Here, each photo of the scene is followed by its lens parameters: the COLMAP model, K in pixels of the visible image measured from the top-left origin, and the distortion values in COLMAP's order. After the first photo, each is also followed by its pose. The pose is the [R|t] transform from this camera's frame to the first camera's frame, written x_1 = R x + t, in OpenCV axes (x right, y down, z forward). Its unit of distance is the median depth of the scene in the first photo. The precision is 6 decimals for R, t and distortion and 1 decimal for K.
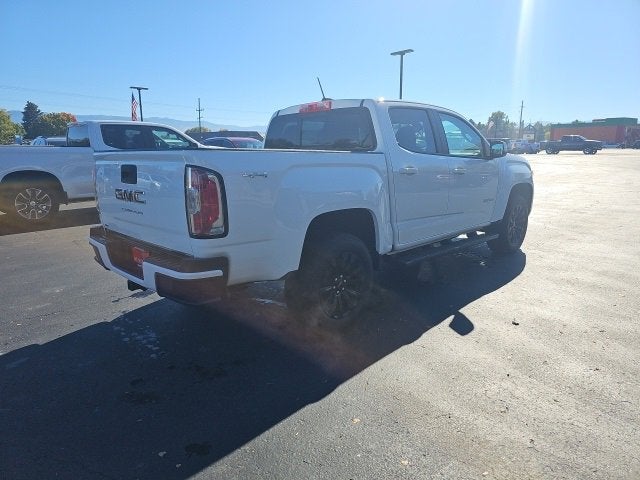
lens RADIAL K [[421.2, 0, 319.5], [0, 421.2, 235.0], [0, 0, 1]] dist [0.056127, -0.044744]
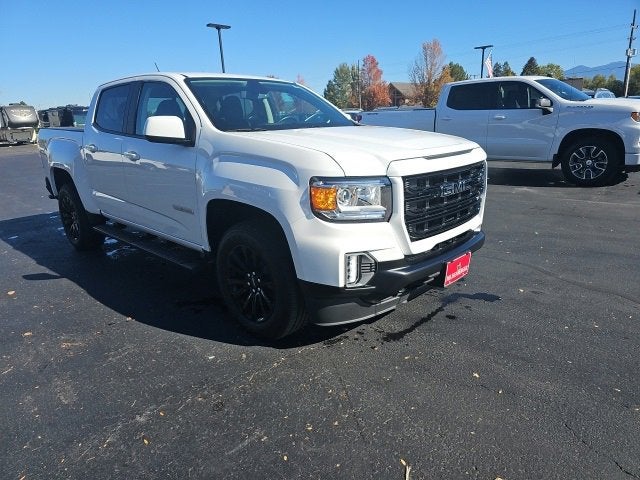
lens RADIAL K [[421.2, 0, 314.9], [0, 421.2, 241.6], [0, 0, 1]] dist [0.056127, -0.044744]
pose [[0.017764, 0.290941, -0.956576, 1.399558], [-0.160064, 0.945215, 0.284513, -0.340120], [0.986947, 0.148059, 0.063360, 1.571369]]
